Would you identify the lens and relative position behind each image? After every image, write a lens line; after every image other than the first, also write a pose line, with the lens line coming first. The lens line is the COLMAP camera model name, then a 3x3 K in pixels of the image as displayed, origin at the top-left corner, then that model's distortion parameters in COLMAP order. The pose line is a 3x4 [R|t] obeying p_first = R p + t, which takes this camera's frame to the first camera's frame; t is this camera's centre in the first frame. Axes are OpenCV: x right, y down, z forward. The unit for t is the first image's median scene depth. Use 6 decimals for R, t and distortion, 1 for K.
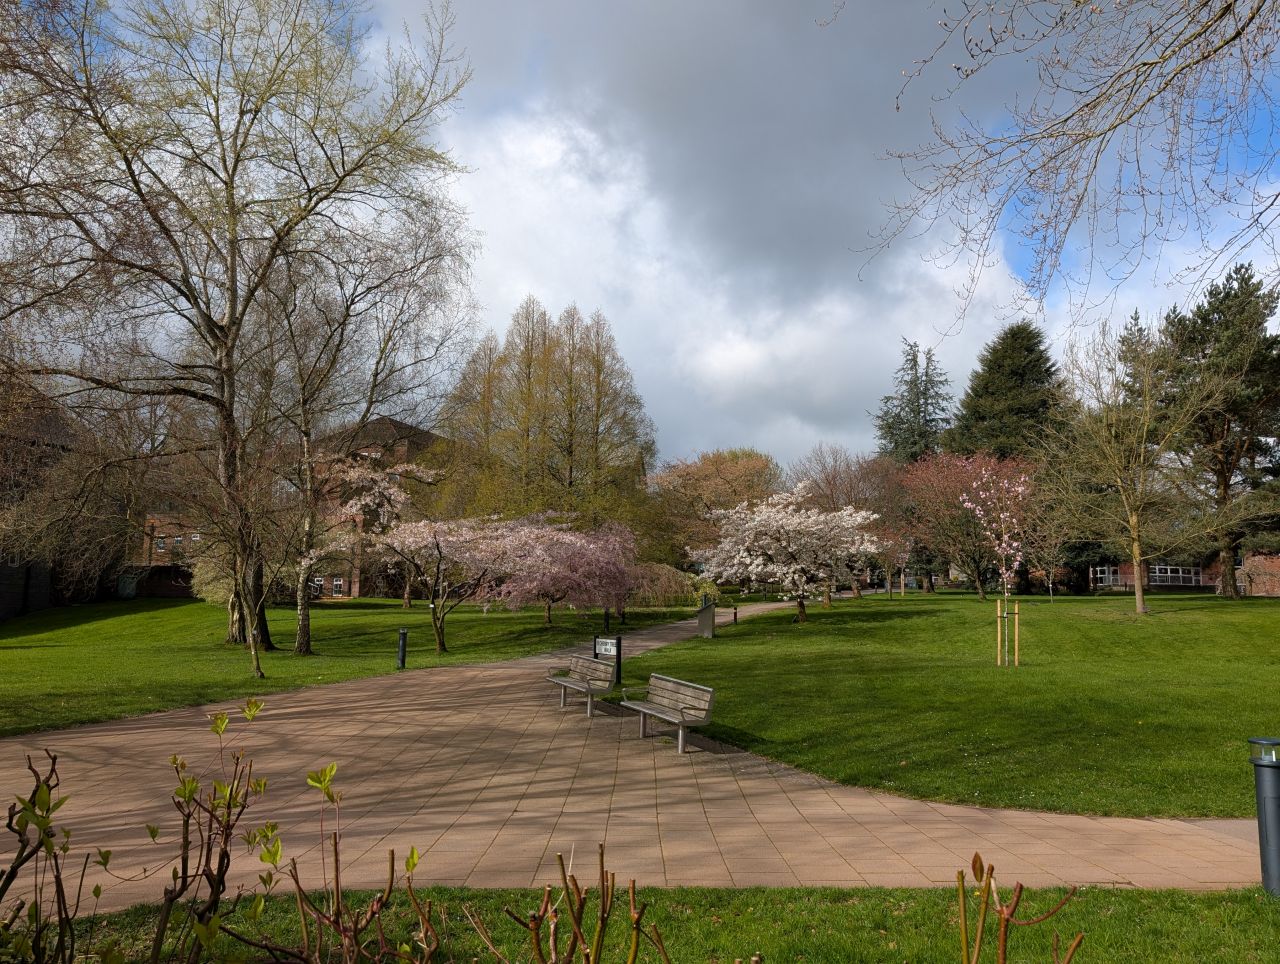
lens RADIAL K [[983.6, 0, 640.0], [0, 983.6, 482.0], [0, 0, 1]] dist [0.031355, -0.001542]
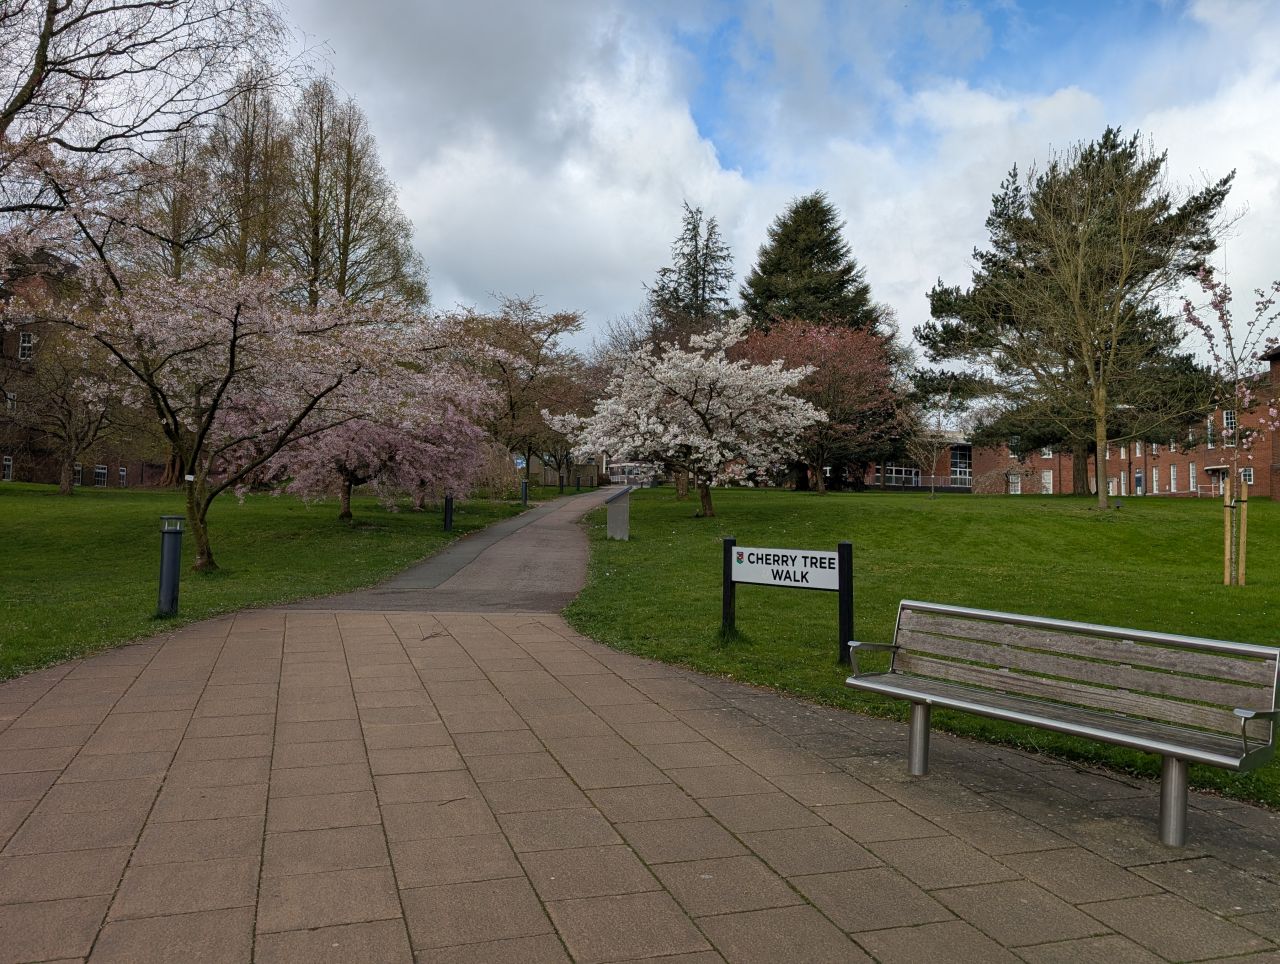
lens RADIAL K [[983.6, 0, 640.0], [0, 983.6, 482.0], [0, 0, 1]] dist [0.031355, -0.001542]
pose [[0.946885, 0.016736, 0.321135, -0.056273], [-0.049193, 0.994429, 0.093222, 0.024607], [-0.317786, -0.104068, 0.942434, 0.161665]]
